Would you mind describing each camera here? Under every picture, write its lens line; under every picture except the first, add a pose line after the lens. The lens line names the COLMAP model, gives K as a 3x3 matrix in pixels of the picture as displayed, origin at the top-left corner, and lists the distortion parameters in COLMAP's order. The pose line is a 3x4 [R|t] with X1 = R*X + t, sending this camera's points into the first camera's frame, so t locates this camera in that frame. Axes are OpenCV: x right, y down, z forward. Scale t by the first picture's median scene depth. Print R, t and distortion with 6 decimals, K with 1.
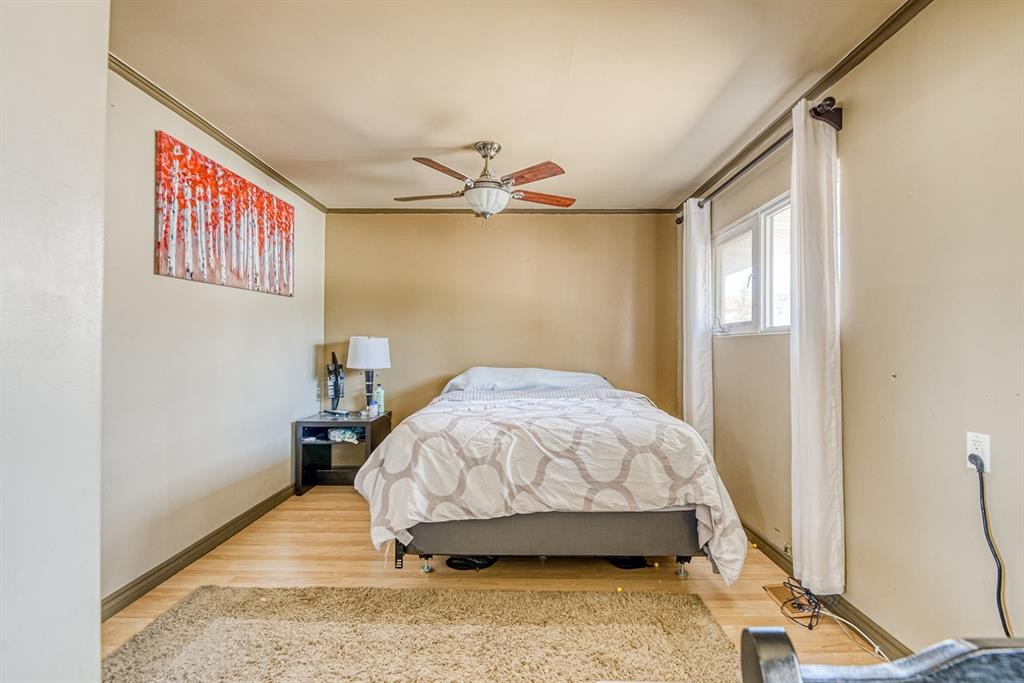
lens RADIAL K [[463.0, 0, 518.8], [0, 463.0, 339.2], [0, 0, 1]] dist [0.035034, -0.027647]
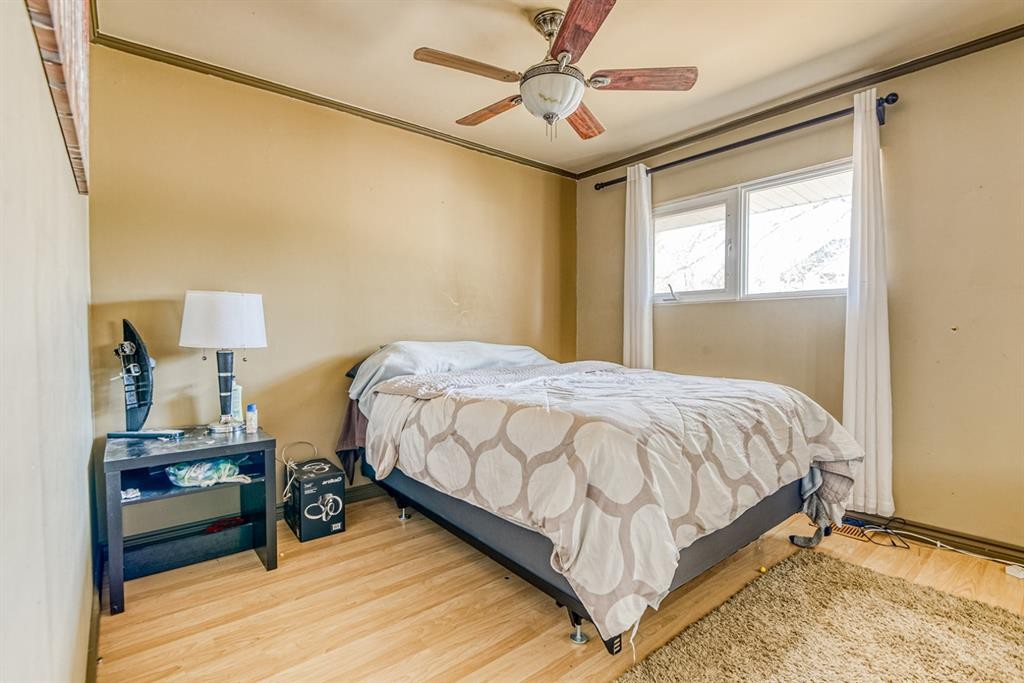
lens RADIAL K [[463.0, 0, 518.8], [0, 463.0, 339.2], [0, 0, 1]] dist [0.035034, -0.027647]
pose [[0.773787, -0.019758, 0.633137, -0.433911], [-0.005398, 0.999271, 0.037781, 0.030759], [-0.633423, -0.032652, 0.773117, 0.361752]]
